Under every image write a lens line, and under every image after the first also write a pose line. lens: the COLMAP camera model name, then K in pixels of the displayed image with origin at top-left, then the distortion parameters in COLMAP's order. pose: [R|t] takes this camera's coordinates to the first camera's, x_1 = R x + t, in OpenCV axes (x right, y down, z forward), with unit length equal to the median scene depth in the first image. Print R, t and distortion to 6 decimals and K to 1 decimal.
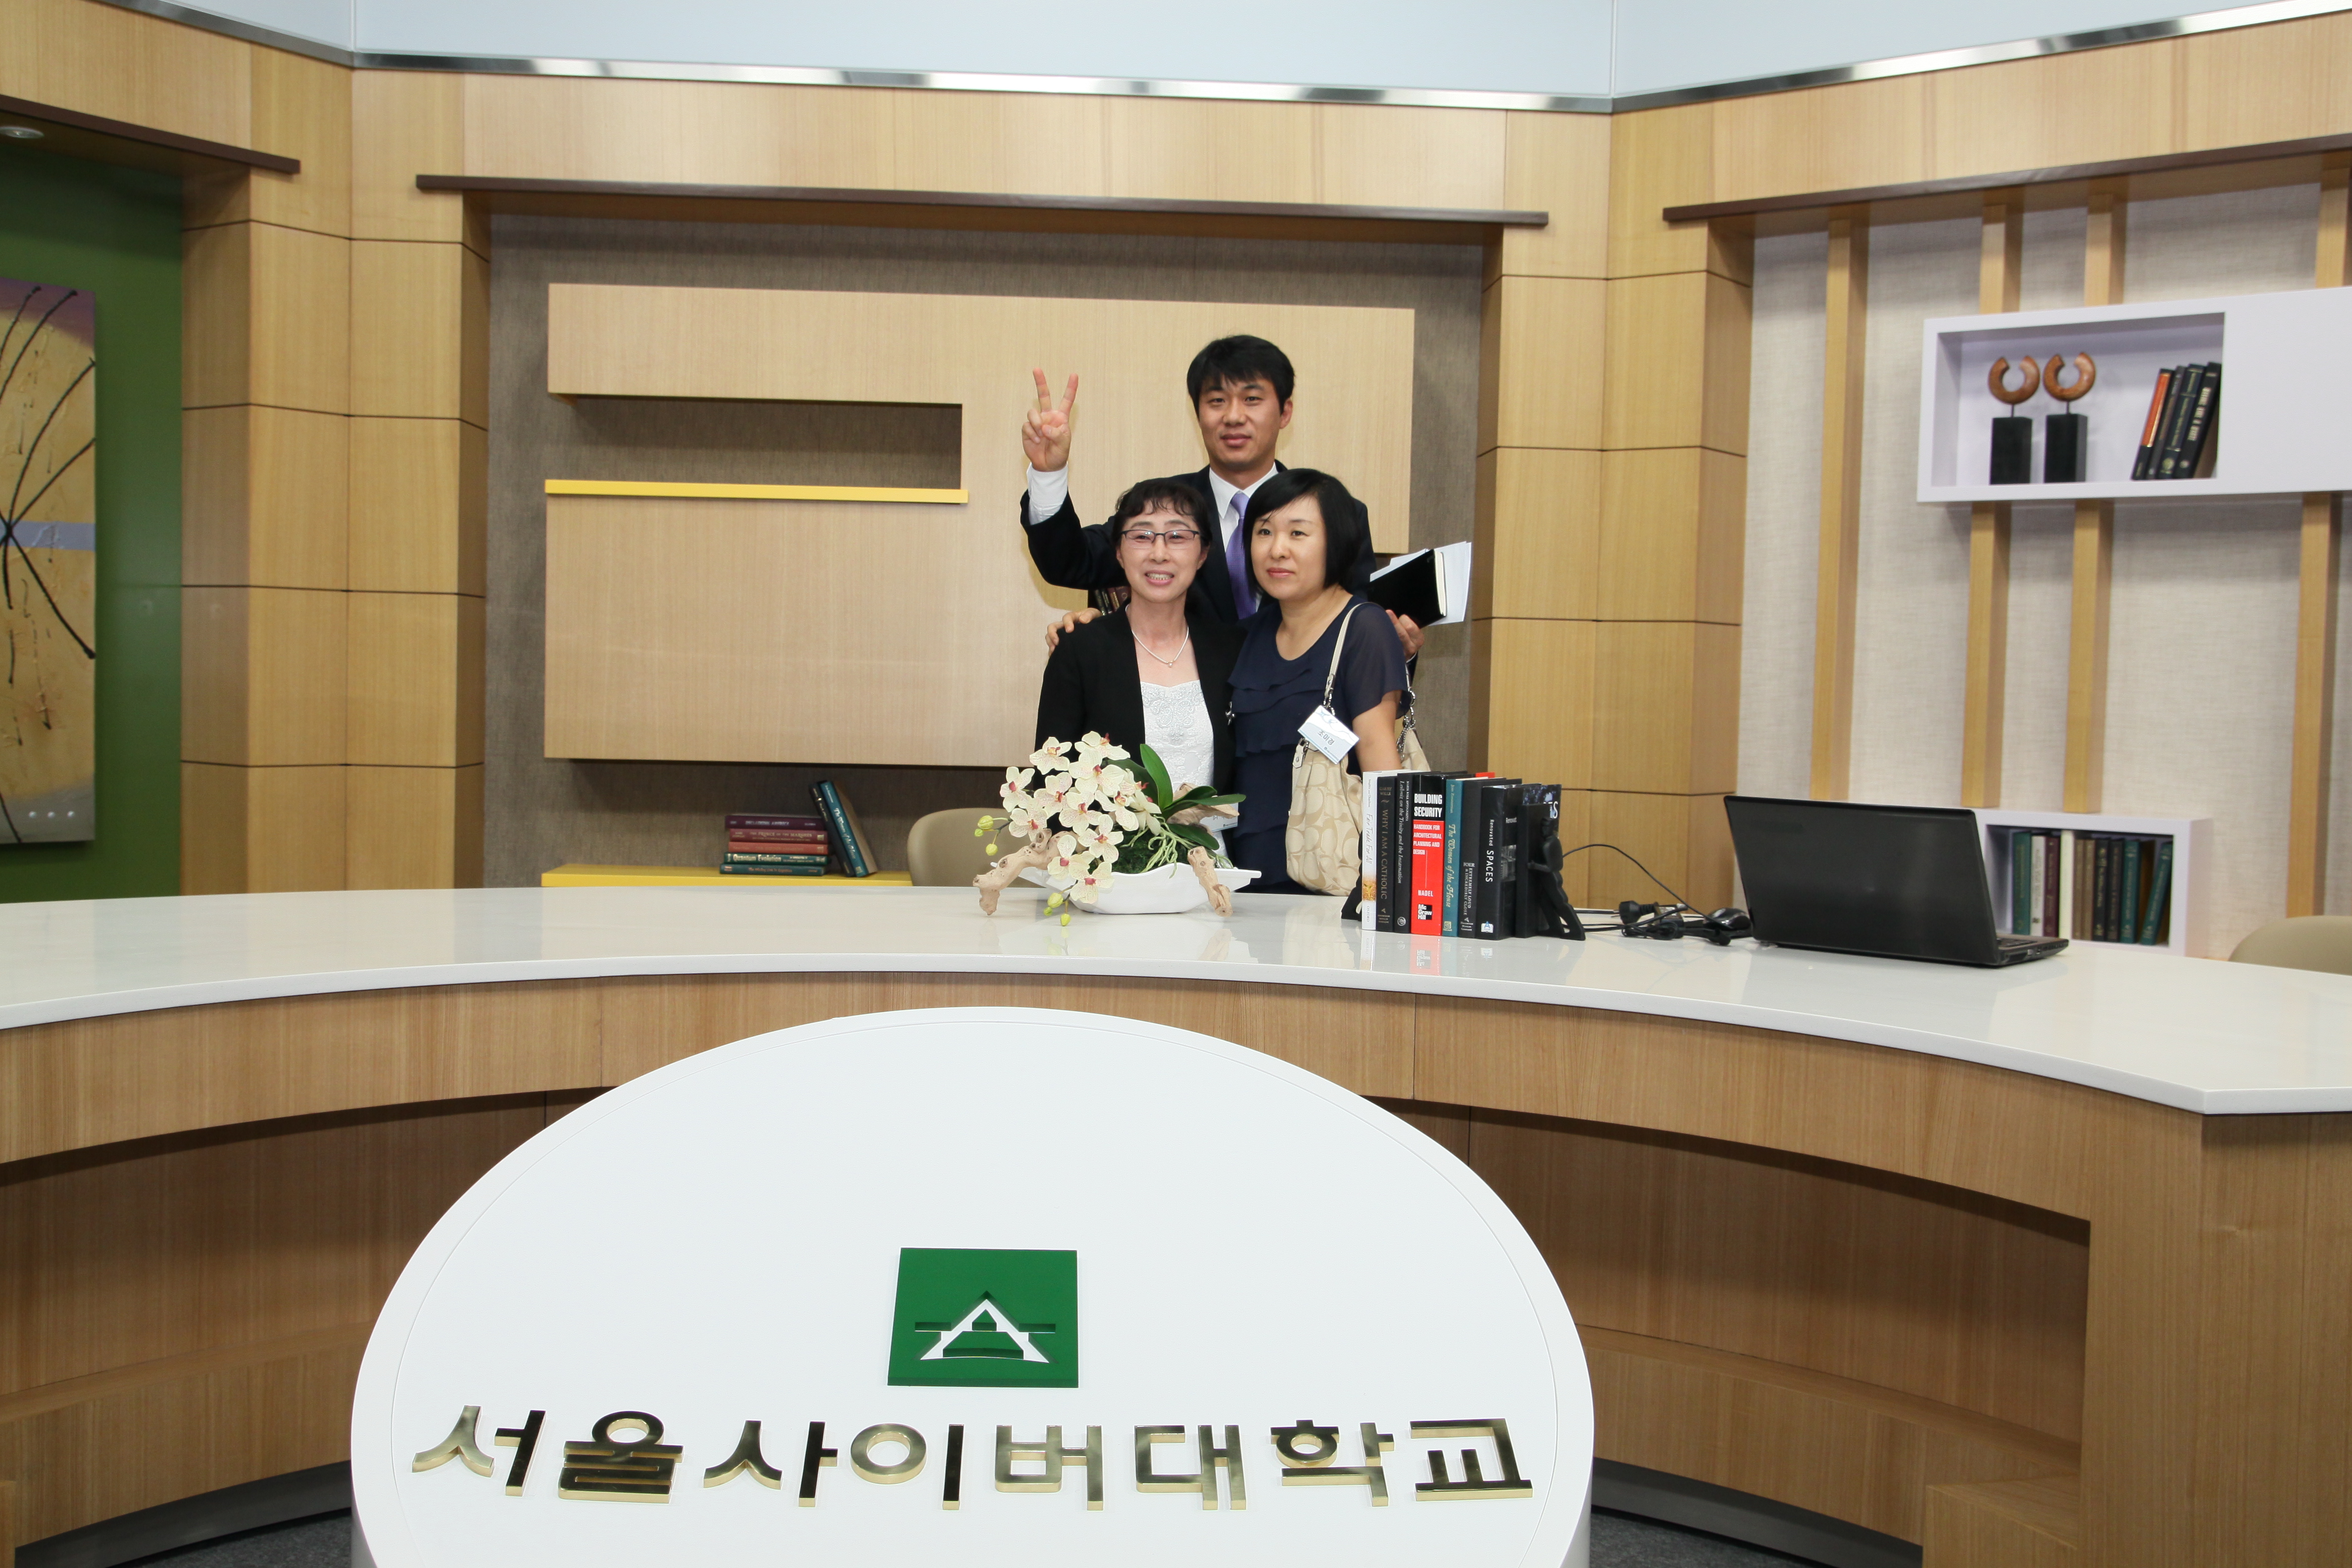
lens RADIAL K [[2389.2, 0, 1173.7], [0, 2389.2, 785.7], [0, 0, 1]] dist [-0.057474, 0.197769]
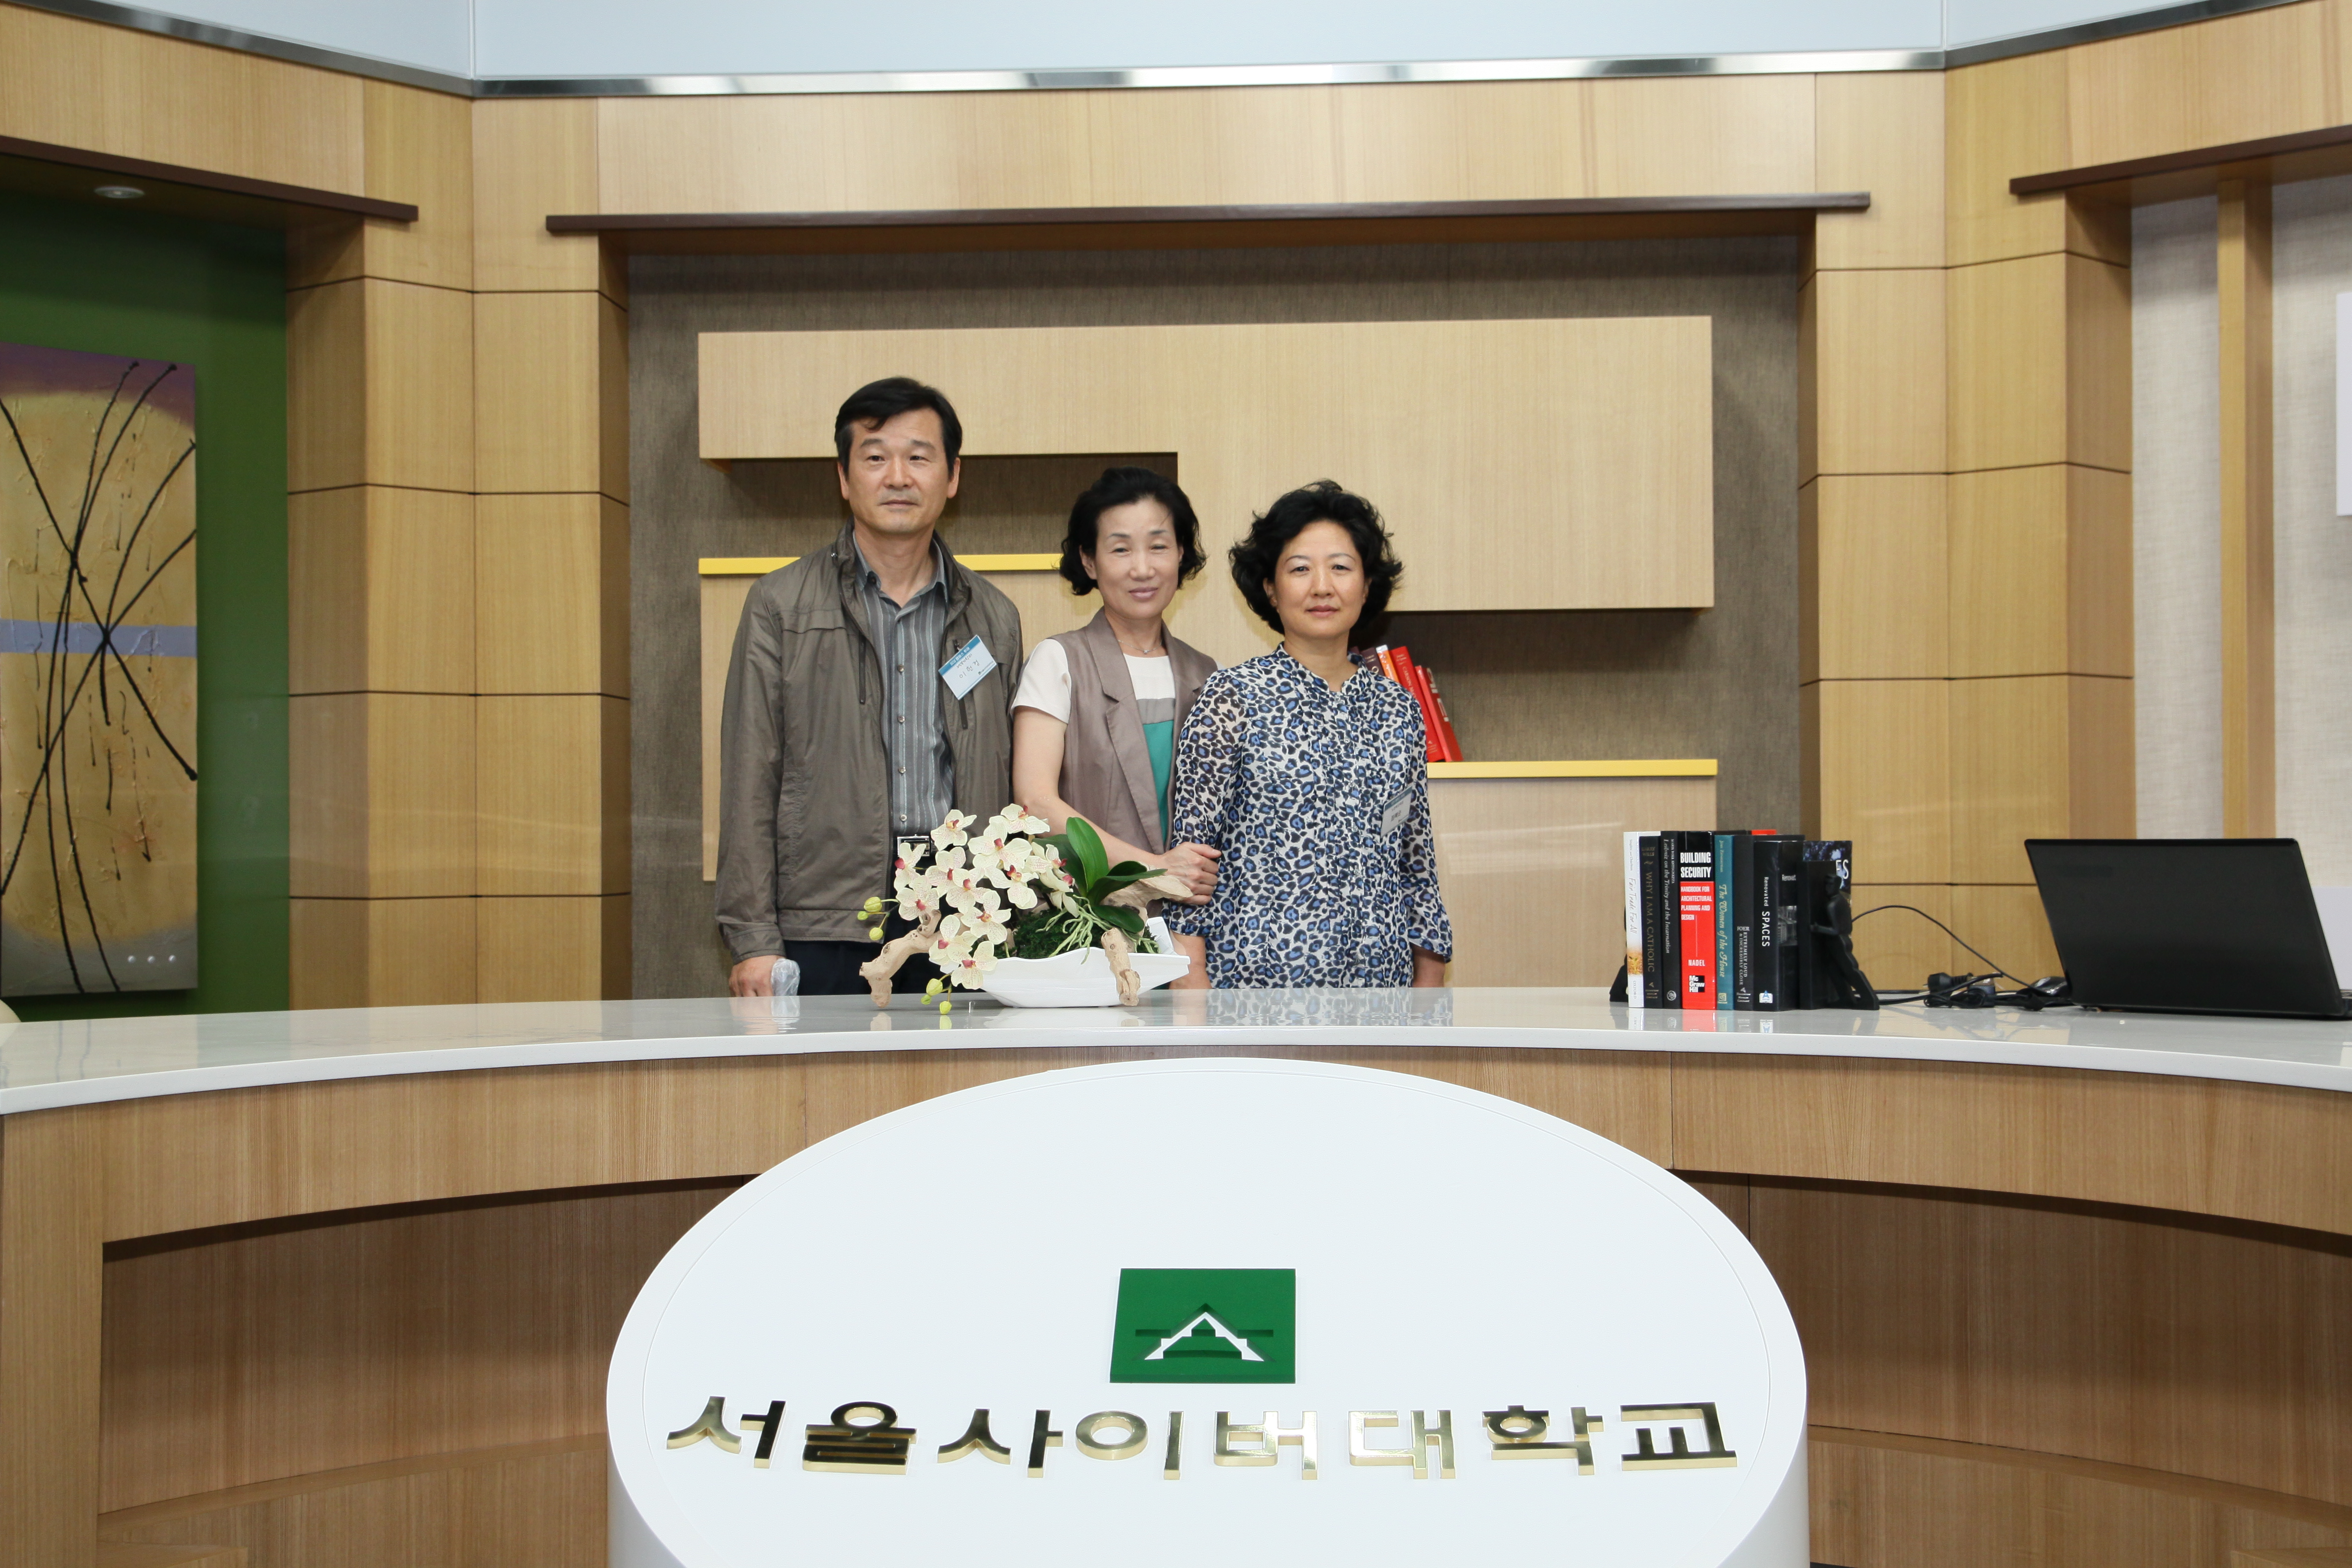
lens RADIAL K [[3346.7, 0, 1177.7], [0, 3346.7, 783.7], [0, 0, 1]] dist [0.037663, 0.364817]
pose [[0.994761, -0.033082, -0.096730, 0.035344], [0.026907, 0.997557, -0.064460, 0.053815], [0.098626, 0.061520, 0.993221, -0.276463]]
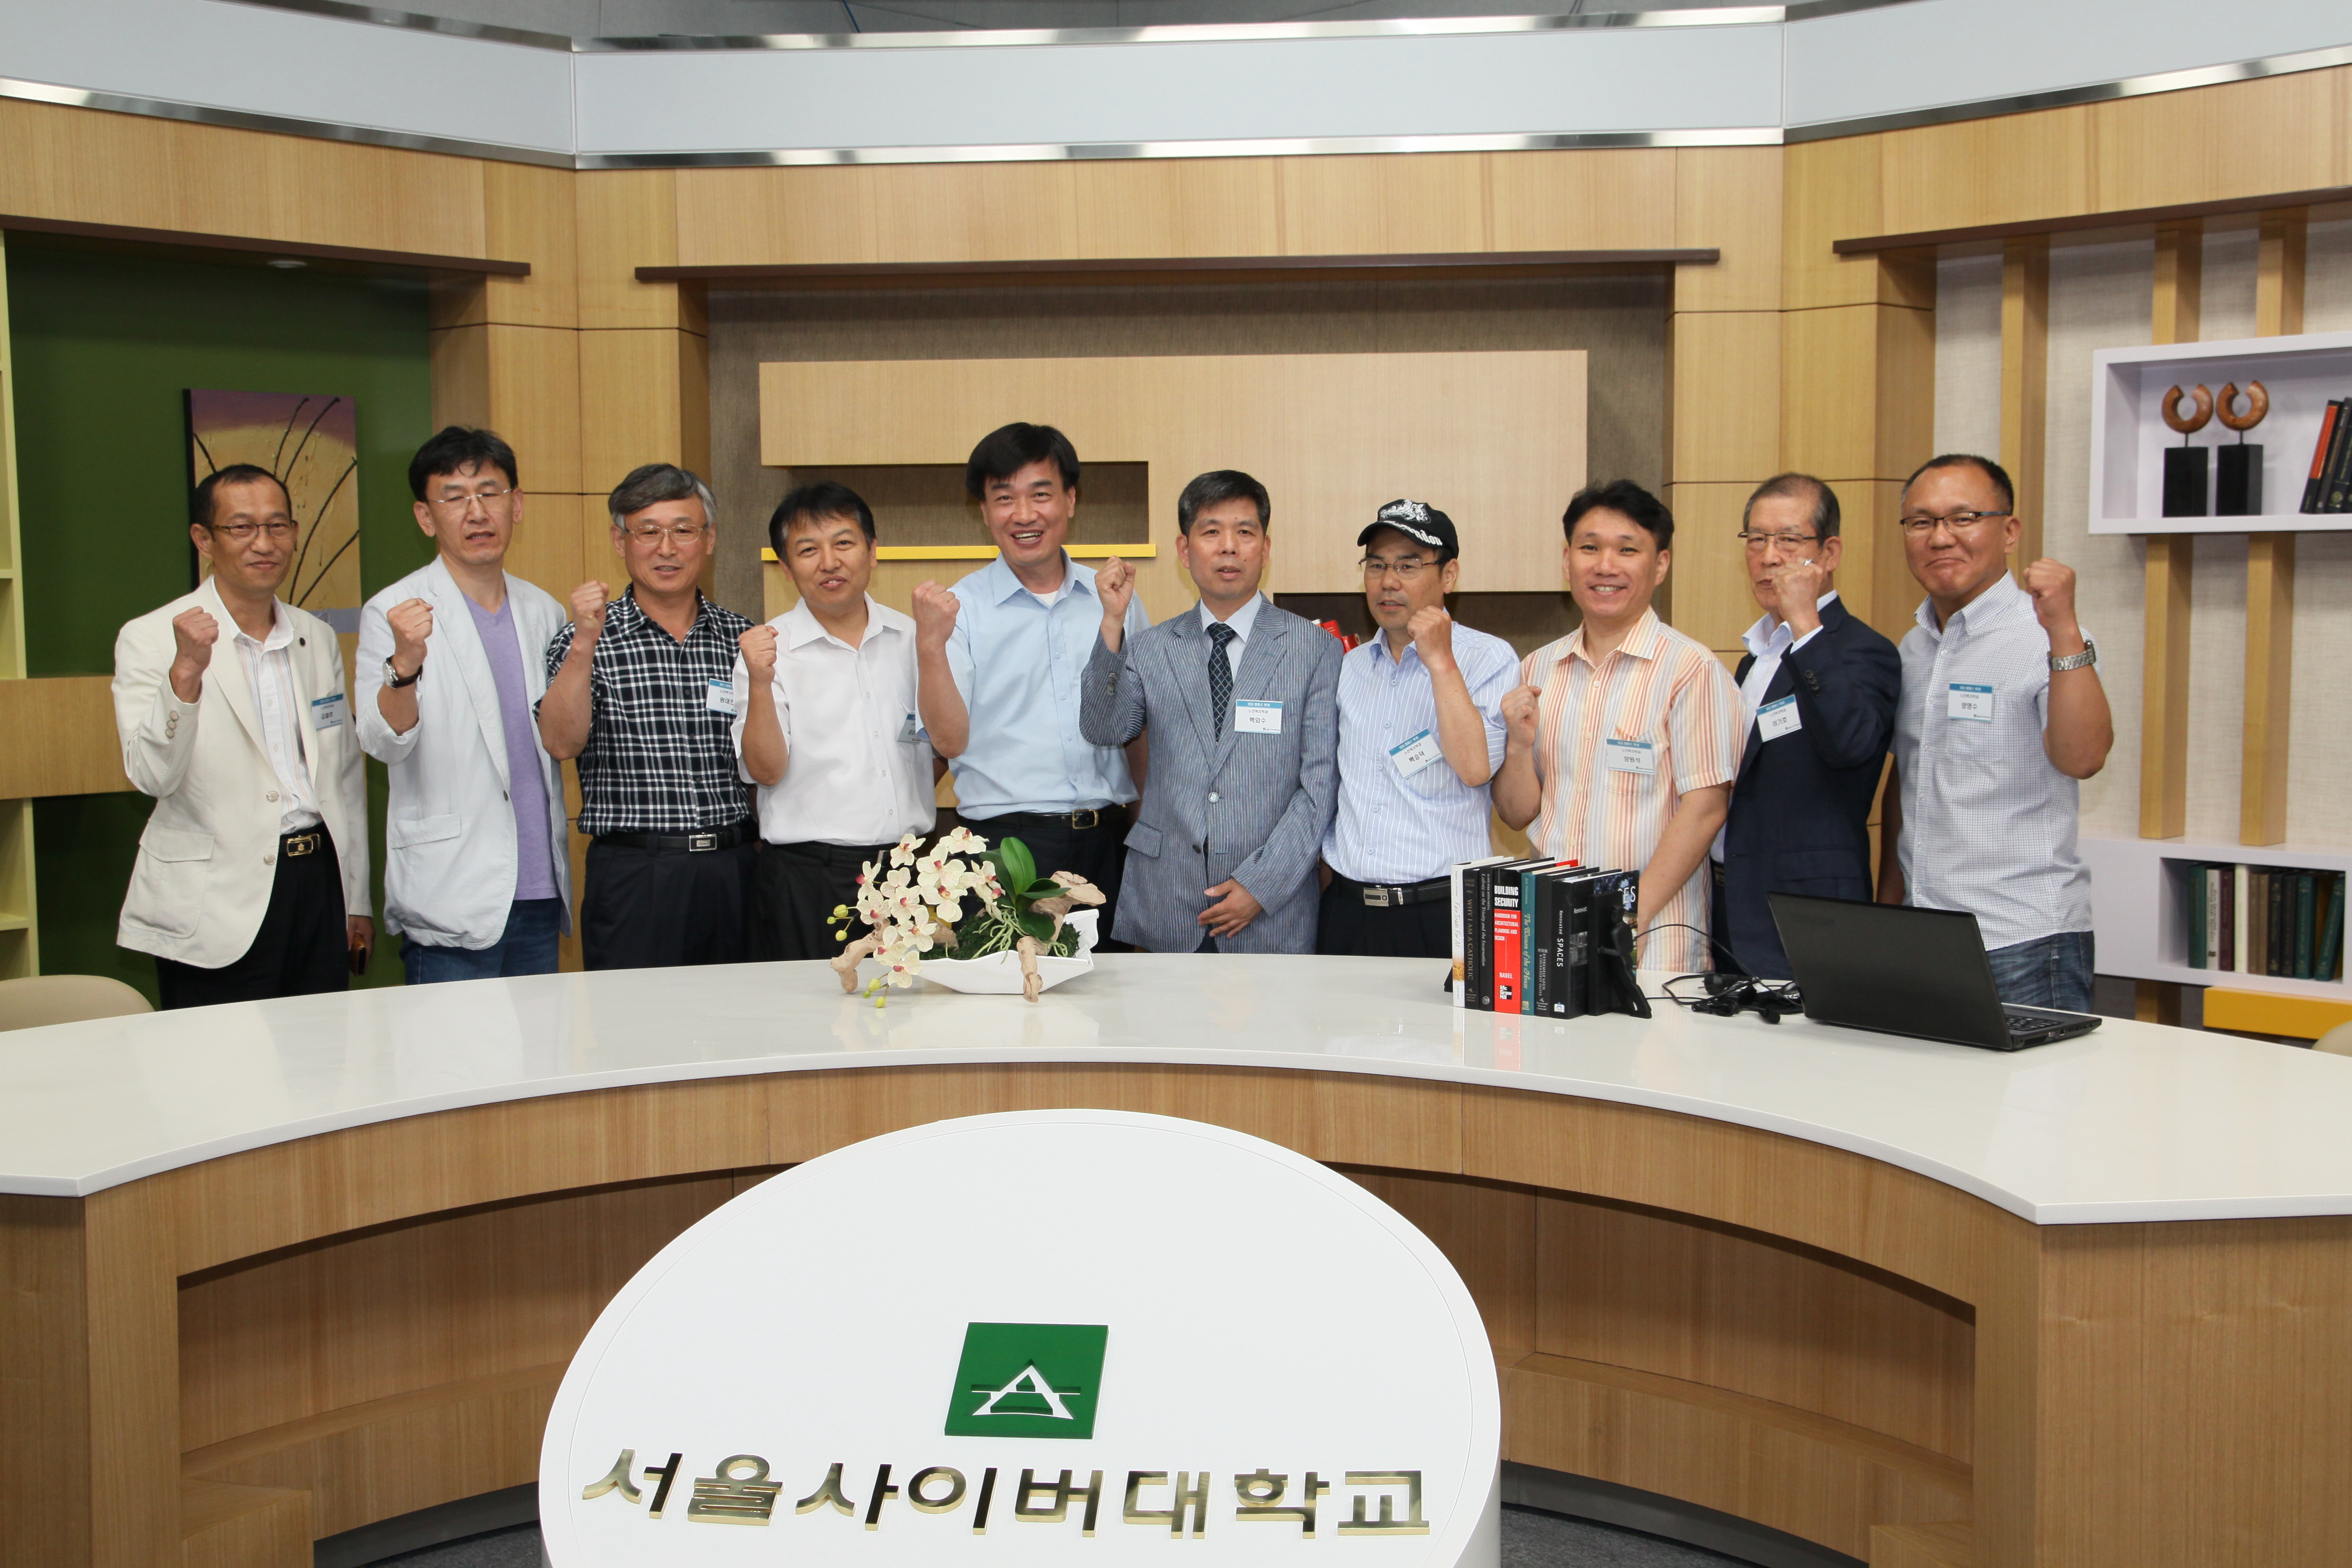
lens RADIAL K [[2676.5, 0, 1176.0], [0, 2676.5, 784.0], [0, 0, 1]] dist [-0.020233, 0.240247]
pose [[0.989706, -0.018549, -0.141905, 0.131687], [0.023605, 0.999142, 0.034031, -0.089236], [0.141152, -0.037031, 0.989295, -0.243771]]
